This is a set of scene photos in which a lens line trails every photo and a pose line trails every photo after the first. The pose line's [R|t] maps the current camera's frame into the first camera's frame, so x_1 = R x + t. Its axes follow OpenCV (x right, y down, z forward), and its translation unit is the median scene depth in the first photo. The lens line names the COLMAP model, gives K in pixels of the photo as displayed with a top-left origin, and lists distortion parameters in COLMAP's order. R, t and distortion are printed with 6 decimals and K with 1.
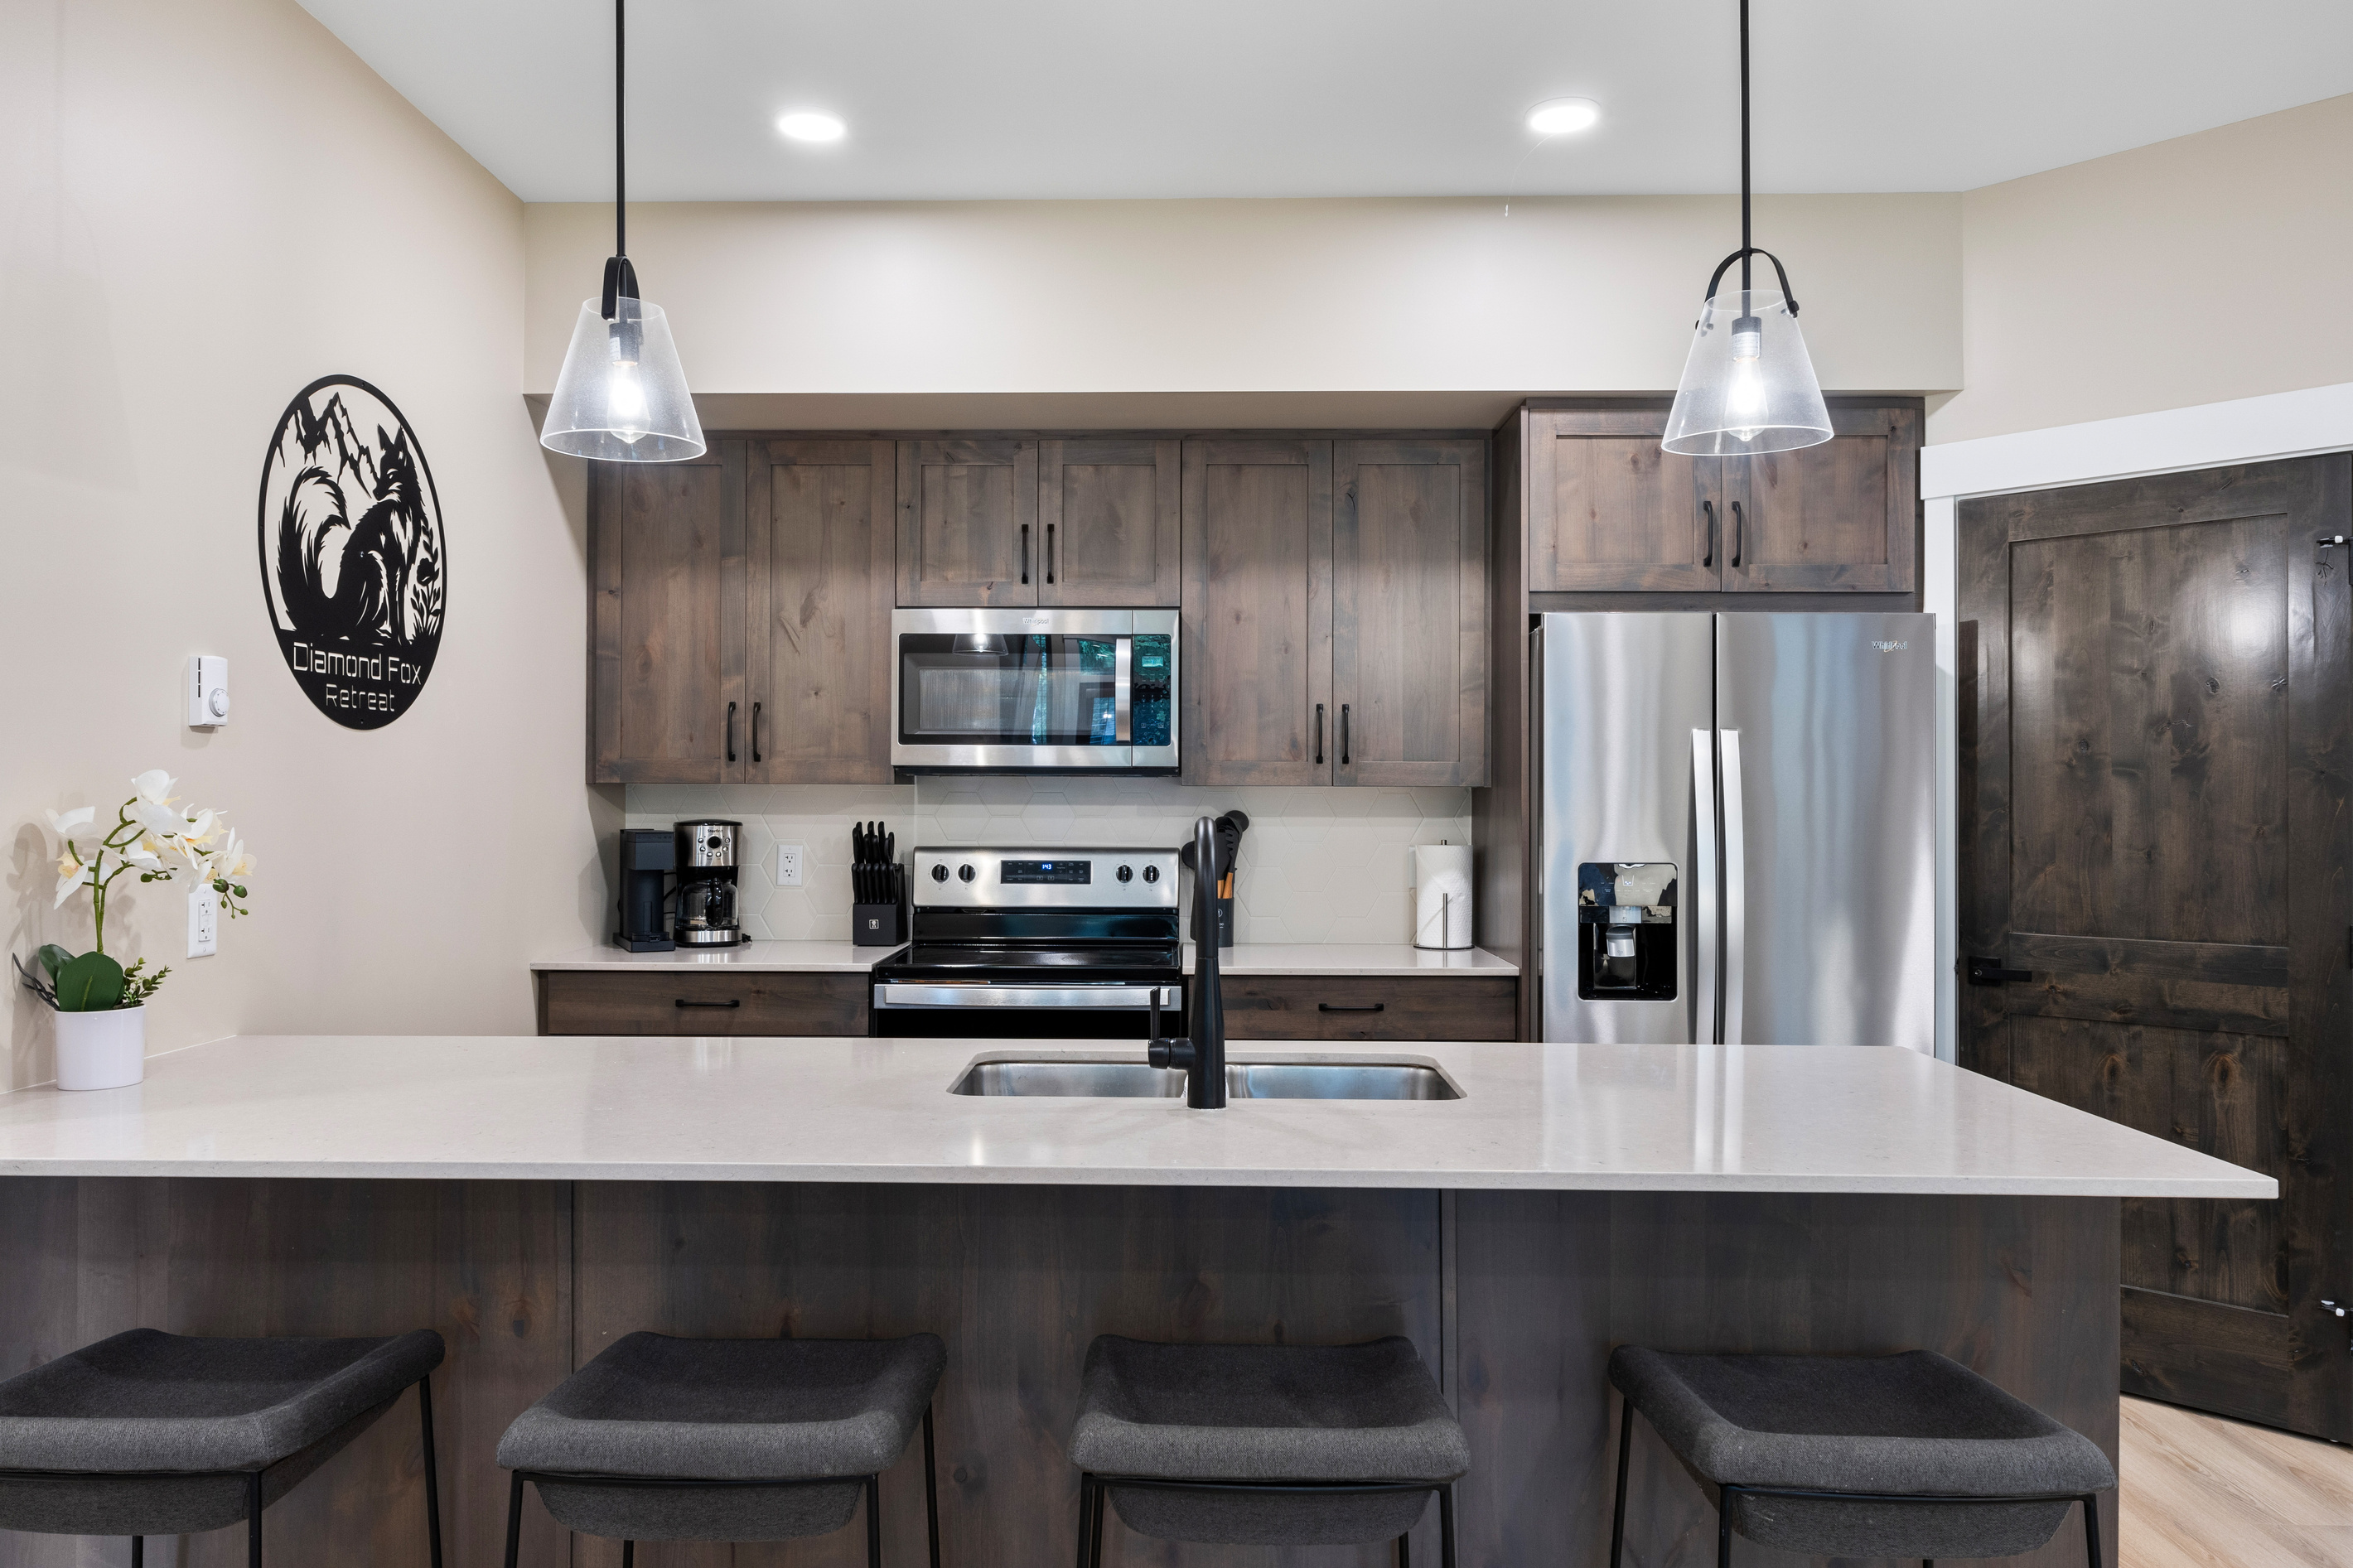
lens RADIAL K [[1585.2, 0, 1159.1], [0, 1585.2, 775.7], [0, 0, 1]] dist [0.004933, -0.007140]
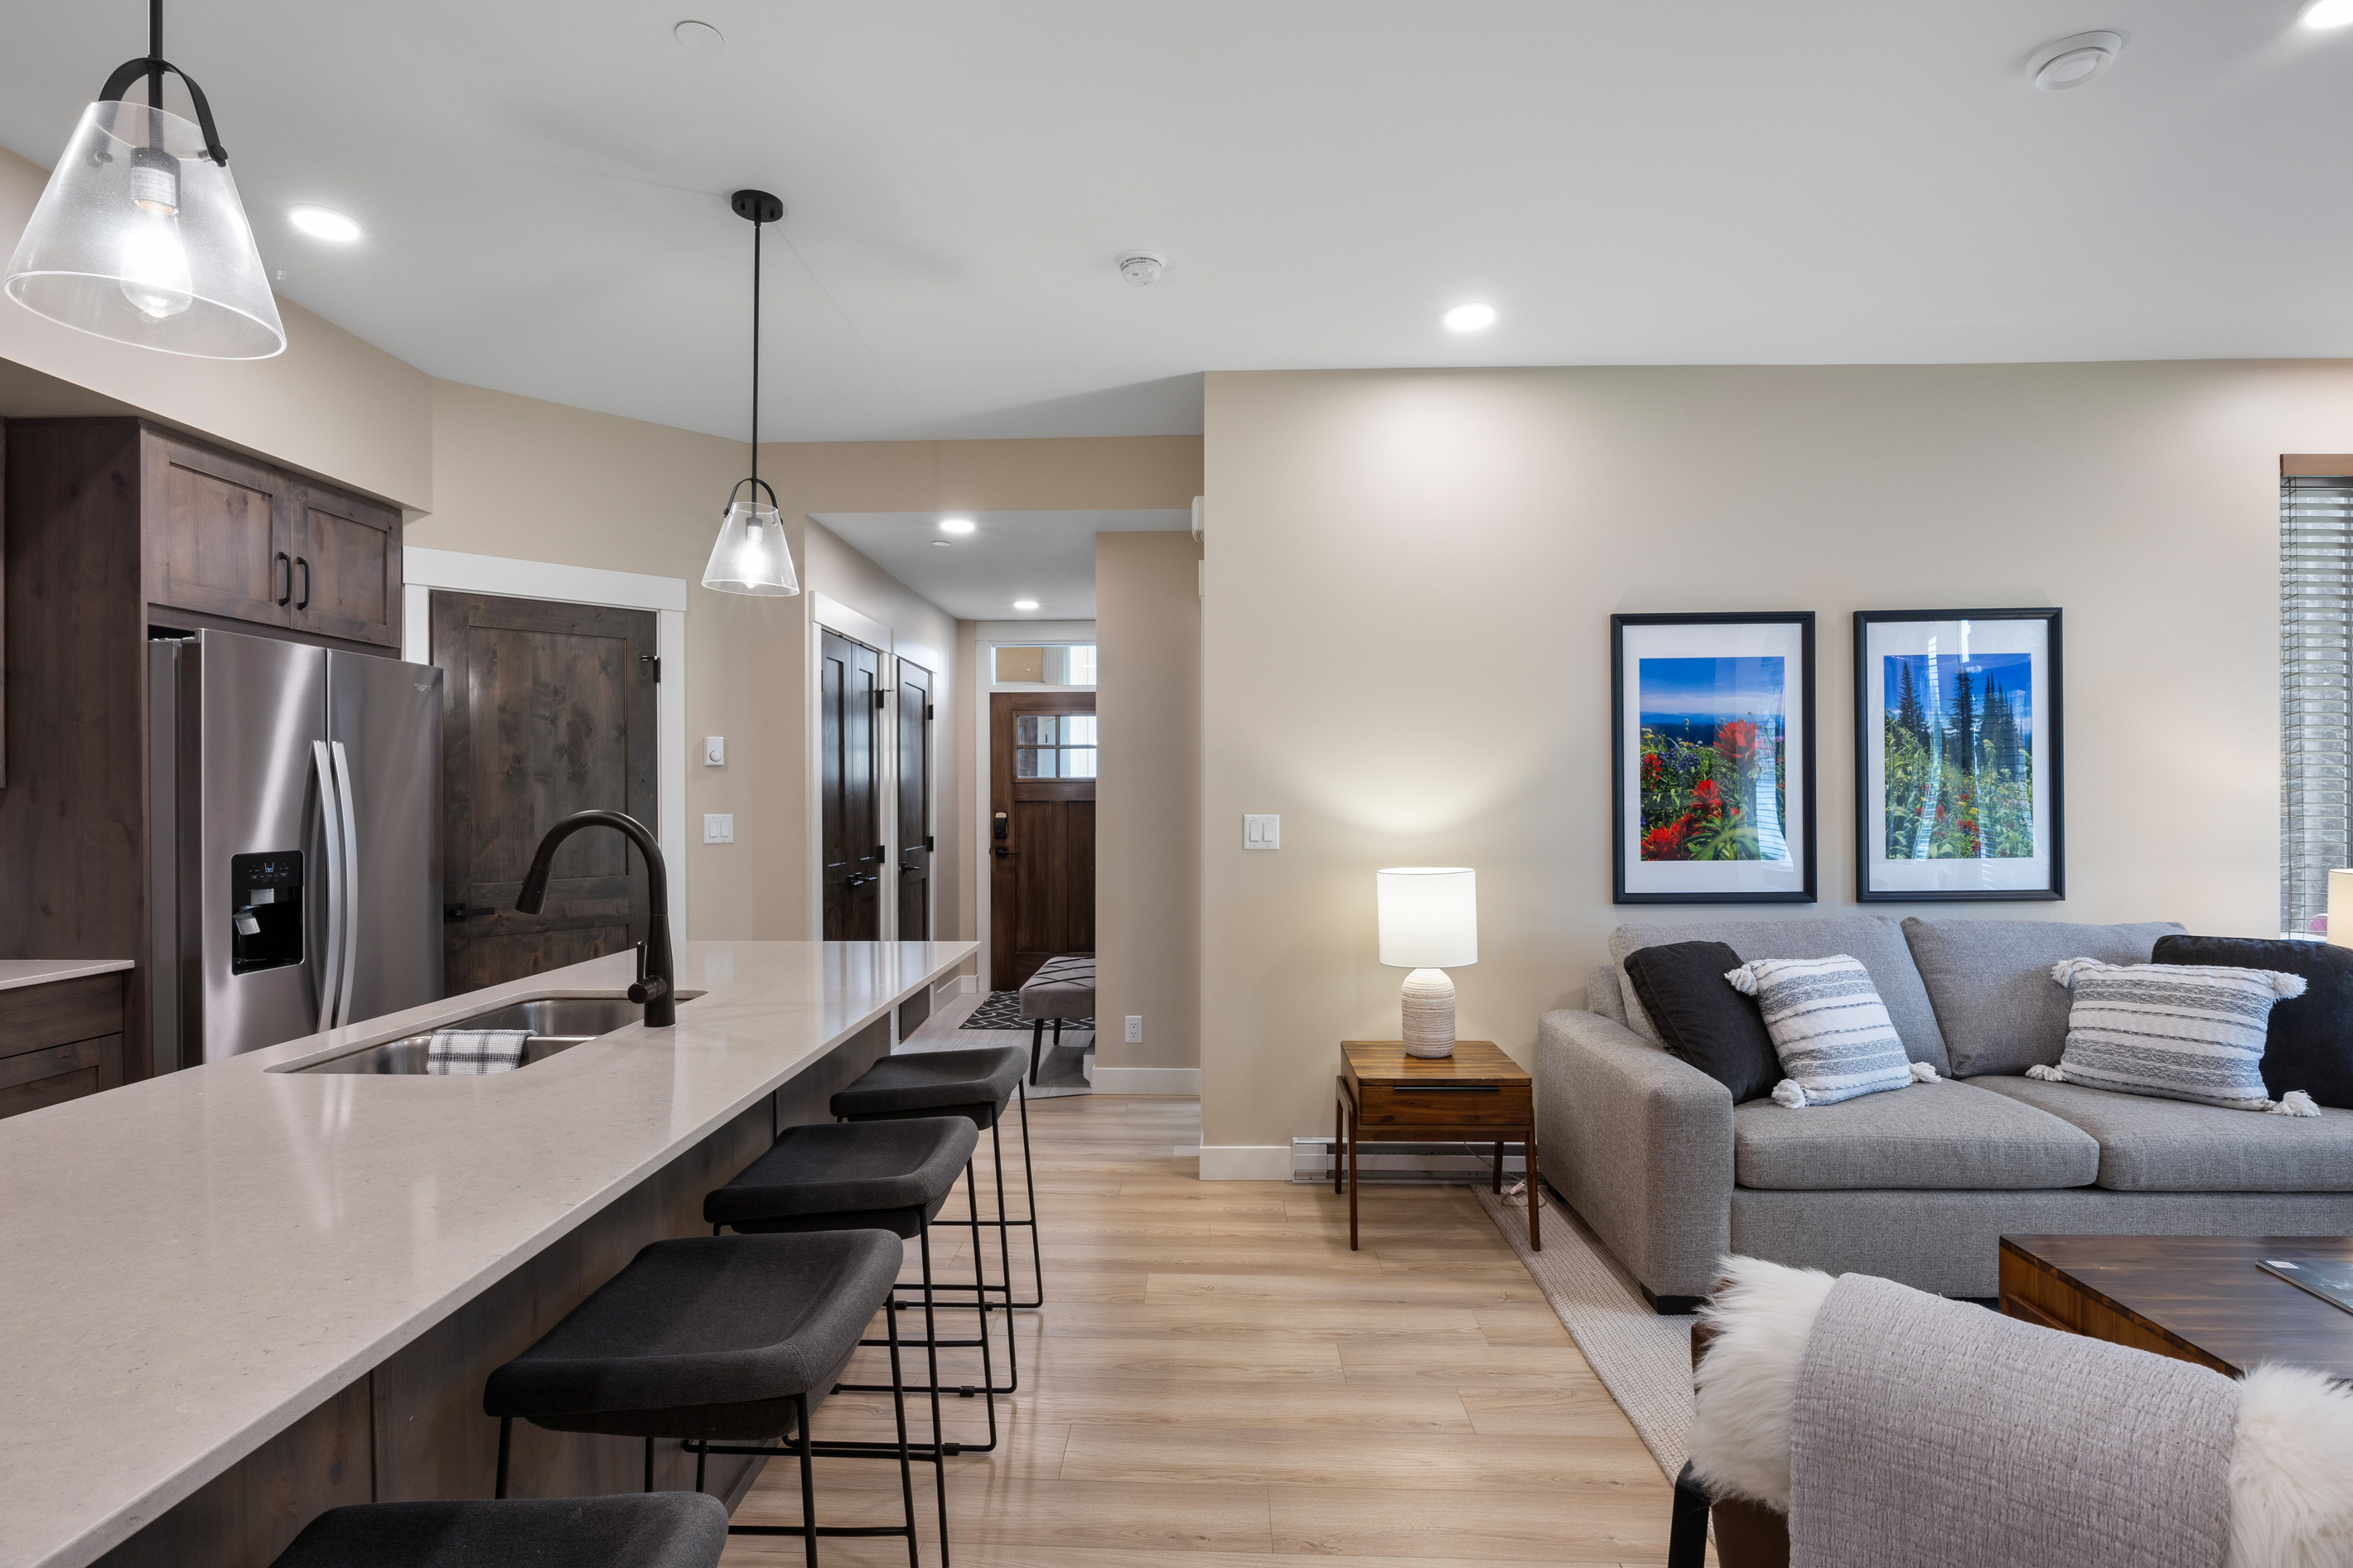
lens RADIAL K [[1143.1, 0, 1153.5], [0, 1143.1, 800.1], [0, 0, 1]] dist [0.000182, 0.000256]
pose [[0.018248, -0.009447, 0.999789, -0.482156], [-0.007402, 0.999927, 0.009583, 0.002971], [-0.999806, -0.007575, 0.018177, 0.294715]]
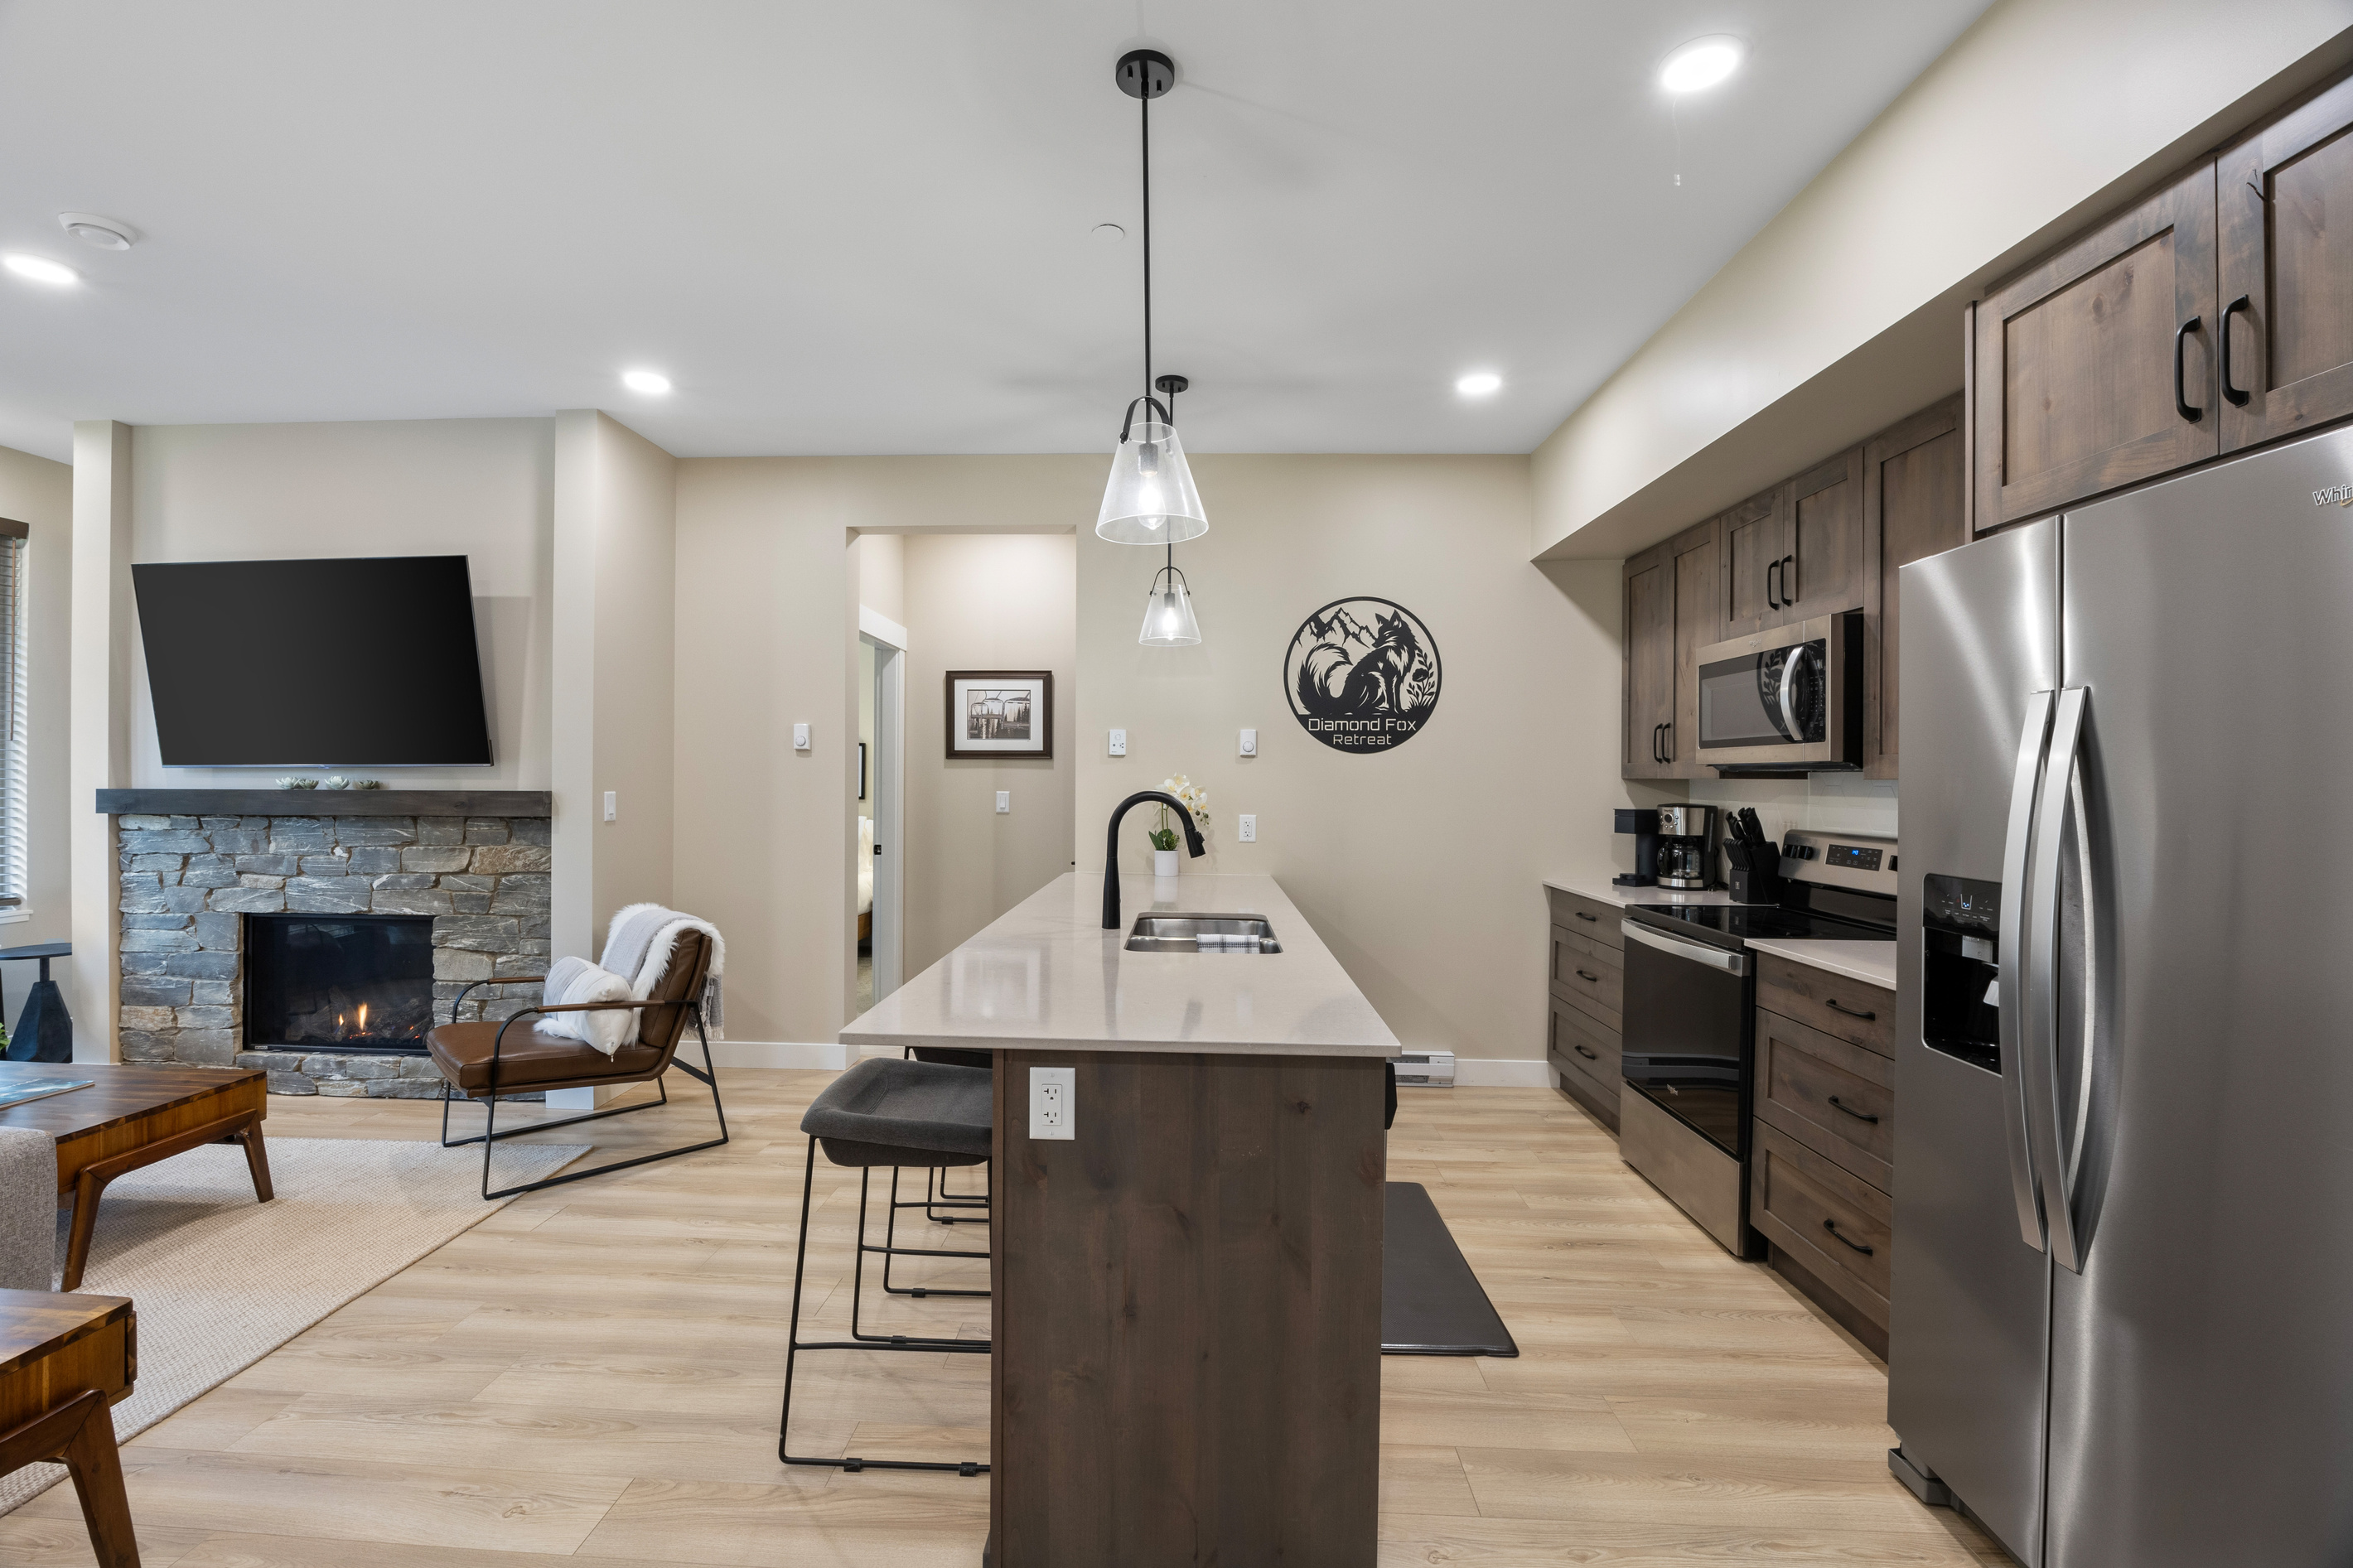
lens RADIAL K [[995.4, 0, 1166.9], [0, 995.4, 786.2], [0, 0, 1]] dist [-0.014727, 0.000036]
pose [[-0.005970, 0.004483, -0.999972, 0.680842], [0.000410, 0.999990, 0.004481, 0.007910], [0.999982, -0.000383, -0.005971, 0.558119]]
